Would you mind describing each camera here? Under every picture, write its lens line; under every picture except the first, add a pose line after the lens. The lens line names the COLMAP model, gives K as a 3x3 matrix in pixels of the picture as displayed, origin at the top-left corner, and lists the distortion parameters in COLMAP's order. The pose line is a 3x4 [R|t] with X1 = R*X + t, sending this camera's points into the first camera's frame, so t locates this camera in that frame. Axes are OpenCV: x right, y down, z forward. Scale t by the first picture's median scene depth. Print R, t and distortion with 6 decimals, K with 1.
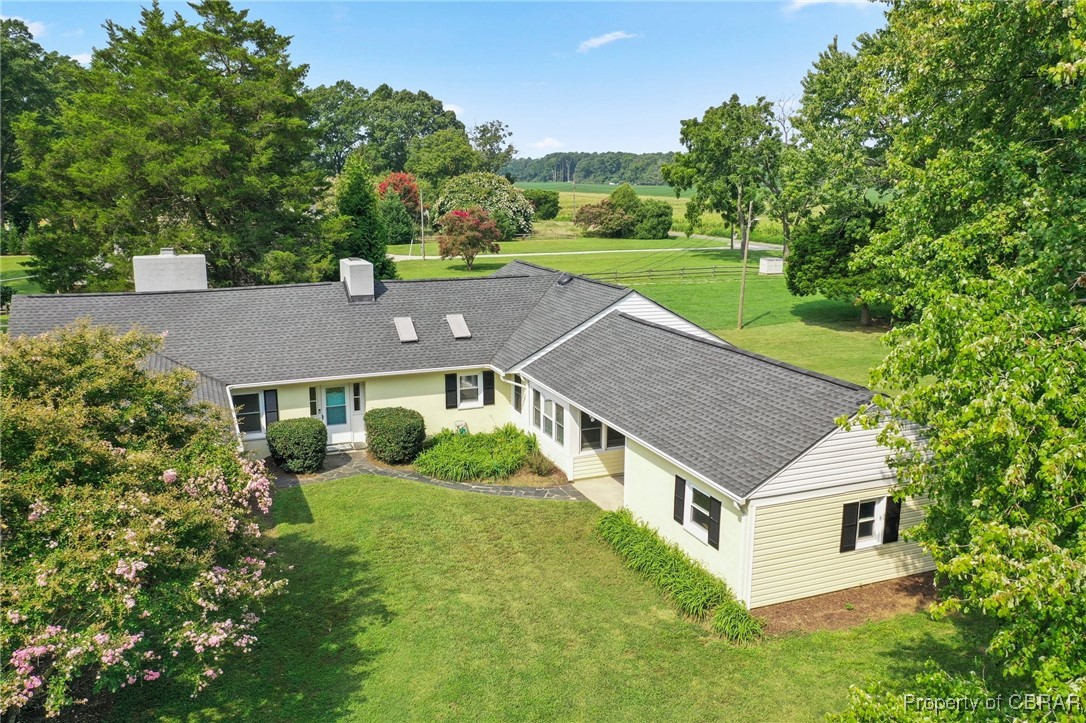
lens RADIAL K [[866.3, 0, 539.4], [0, 866.3, 361.3], [0, 0, 1]] dist [-0.006438, 0.003095]
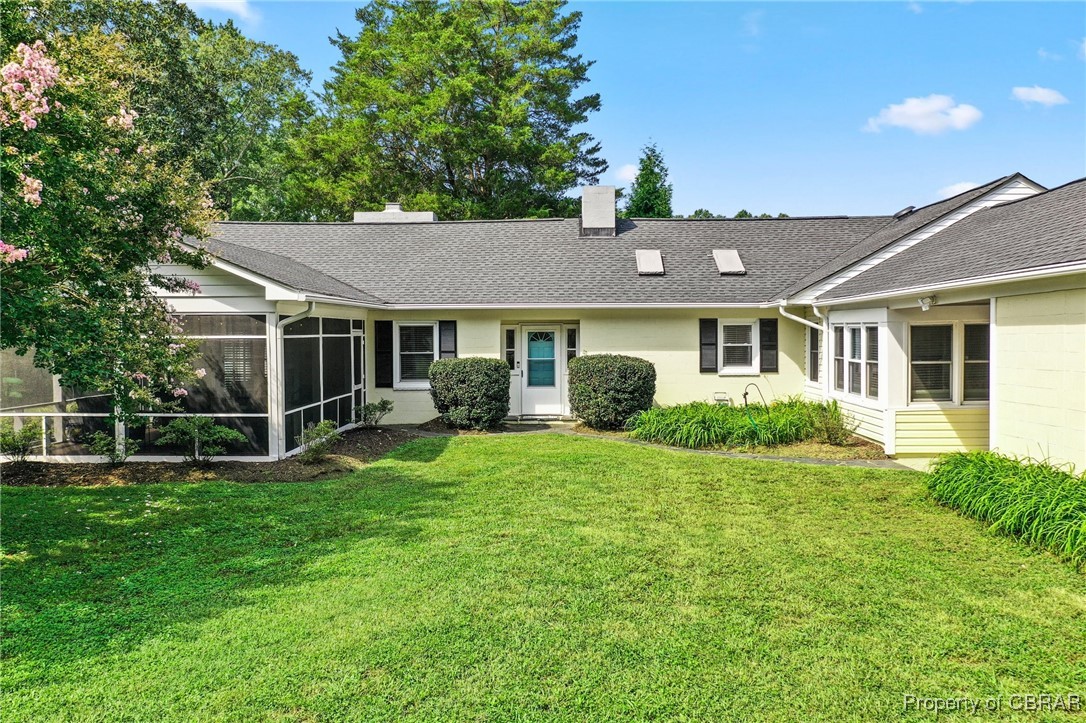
lens RADIAL K [[866.3, 0, 545.1], [0, 866.3, 363.1], [0, 0, 1]] dist [-0.006438, 0.003095]
pose [[0.915266, 0.002999, -0.402839, 0.051518], [-0.078063, 0.982339, -0.170050, 0.173355], [0.395214, 0.187088, 0.899335, 0.365663]]
